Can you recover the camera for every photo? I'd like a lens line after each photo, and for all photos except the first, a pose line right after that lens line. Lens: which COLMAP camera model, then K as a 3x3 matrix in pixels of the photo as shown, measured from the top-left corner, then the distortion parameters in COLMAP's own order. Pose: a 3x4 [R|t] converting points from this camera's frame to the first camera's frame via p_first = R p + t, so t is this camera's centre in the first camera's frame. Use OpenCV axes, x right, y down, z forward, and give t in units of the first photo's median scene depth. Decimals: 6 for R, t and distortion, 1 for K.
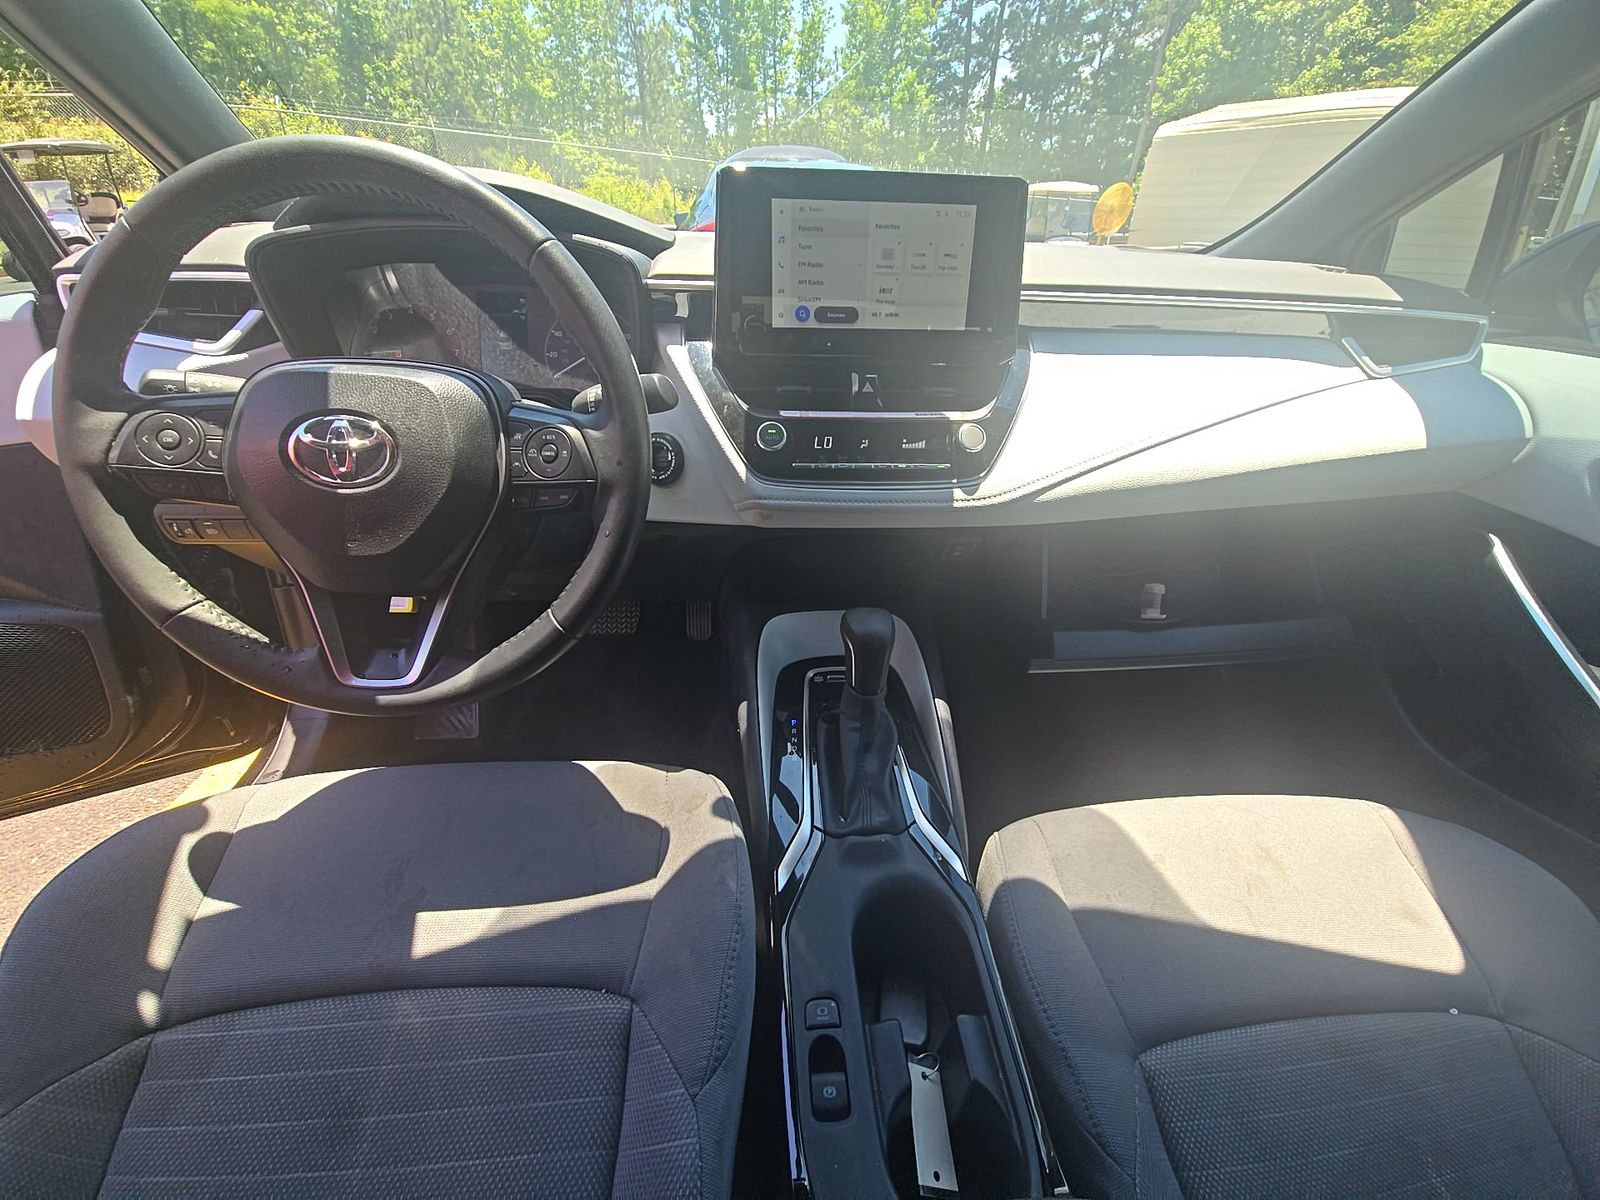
lens RADIAL K [[642.7, 0, 803.5], [0, 642.7, 603.8], [0, 0, 1]] dist [-0.001022, 0.000465]
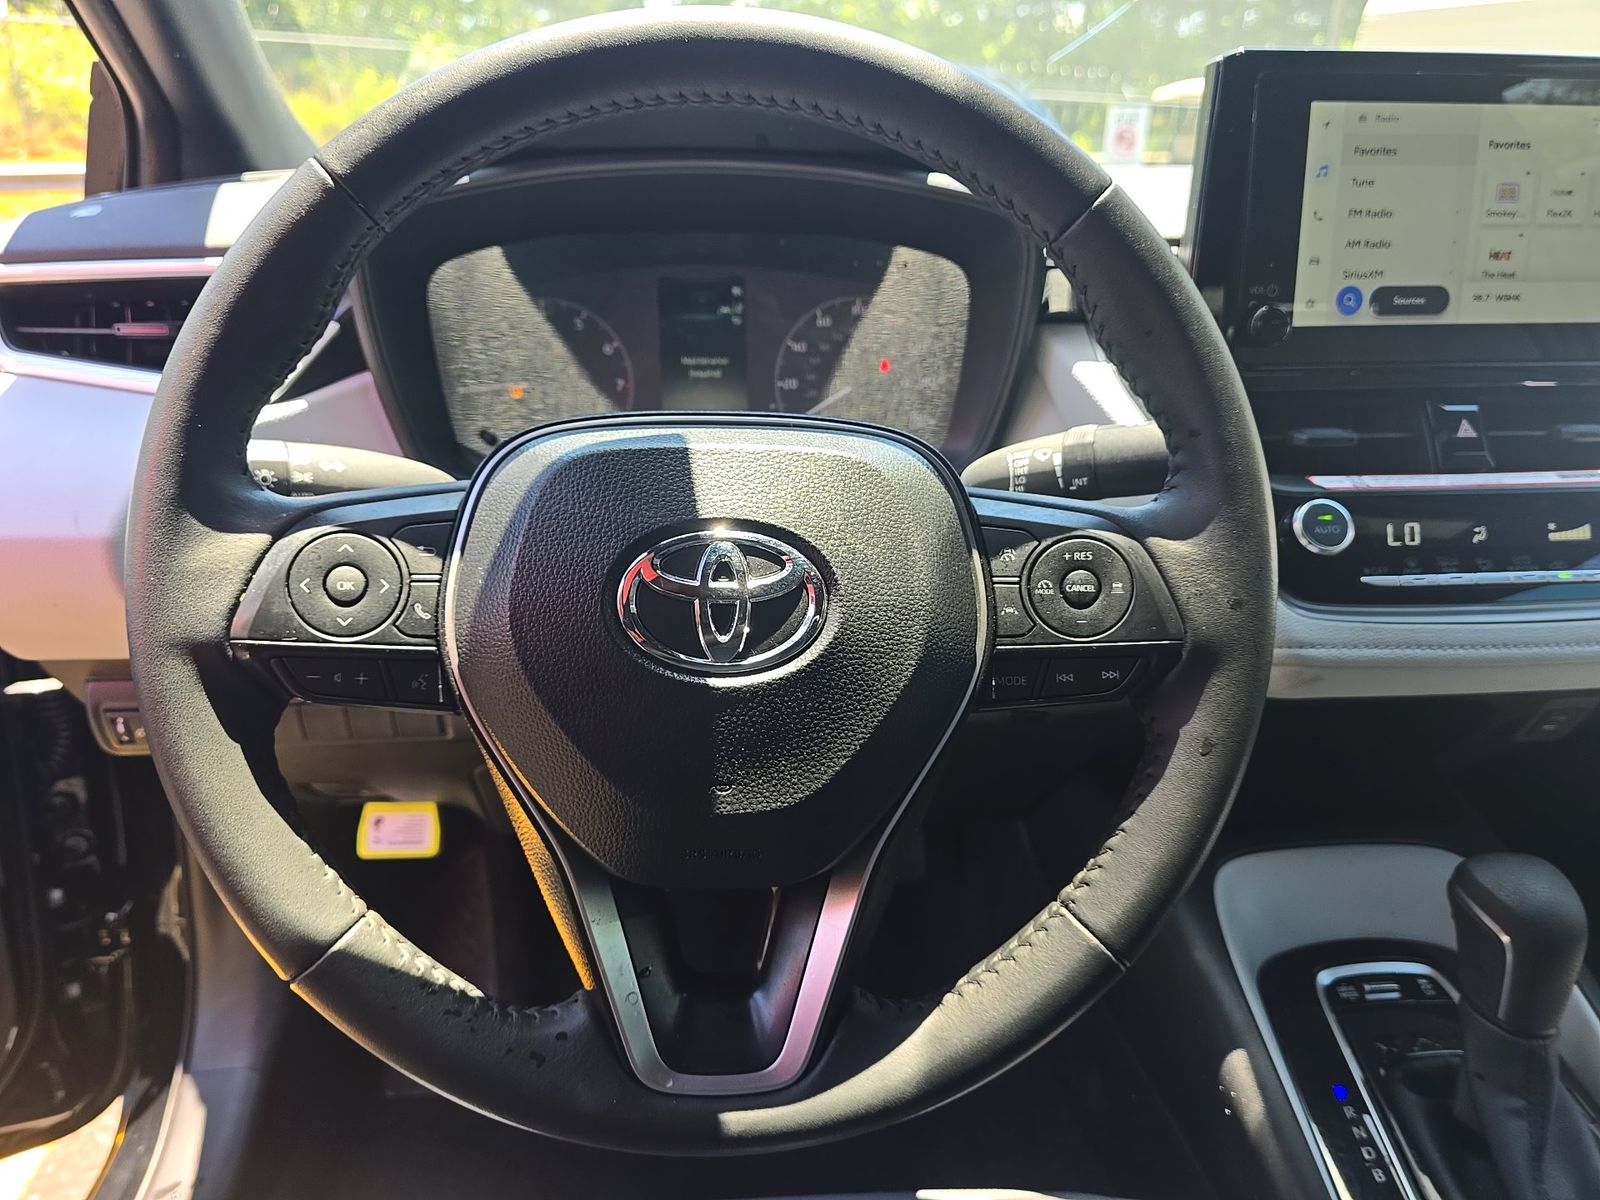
lens RADIAL K [[1101.2, 0, 801.3], [0, 1101.2, 607.5], [0, 0, 1]] dist [-0.000814, -0.018426]
pose [[0.999579, -0.027300, -0.009833, -0.586016], [0.025600, 0.989232, -0.144097, -0.100728], [0.013661, 0.143785, 0.989515, 0.163065]]
